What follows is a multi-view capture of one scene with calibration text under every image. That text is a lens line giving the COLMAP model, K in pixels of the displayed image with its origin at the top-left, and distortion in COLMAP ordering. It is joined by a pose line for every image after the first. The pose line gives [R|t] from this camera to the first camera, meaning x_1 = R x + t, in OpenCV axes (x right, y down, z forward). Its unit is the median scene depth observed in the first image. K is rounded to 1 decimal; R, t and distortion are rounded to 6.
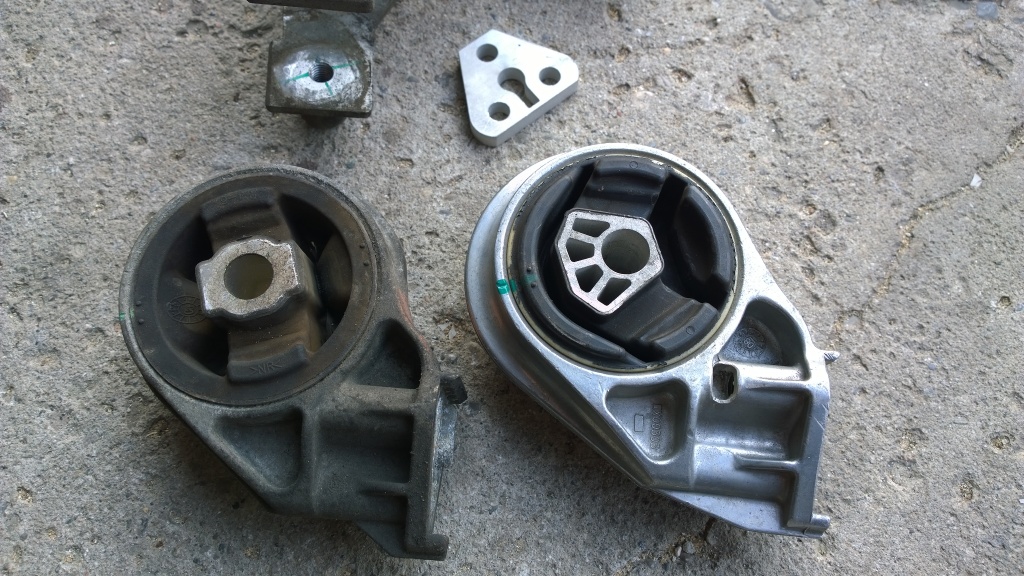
lens RADIAL K [[763.8, 0, 512.0], [0, 763.8, 288.0], [0, 0, 1]] dist [0.063471, -0.113583]
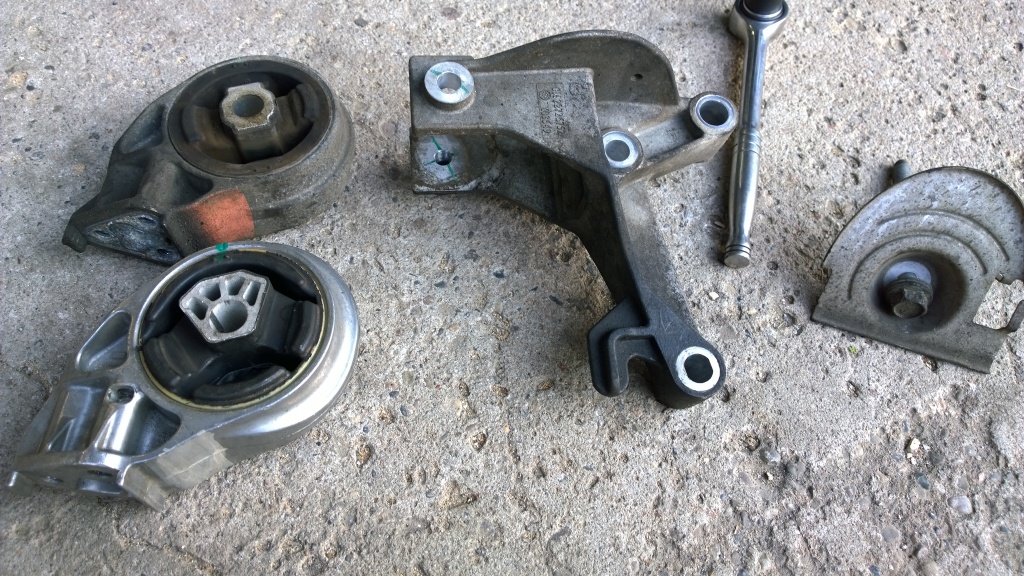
lens RADIAL K [[763.8, 0, 512.0], [0, 763.8, 288.0], [0, 0, 1]] dist [0.063471, -0.113583]
pose [[0.041039, 0.853399, -0.519640, 0.619429], [-0.958621, 0.180266, 0.220341, -0.619193], [0.281712, 0.489095, 0.825484, 0.032451]]
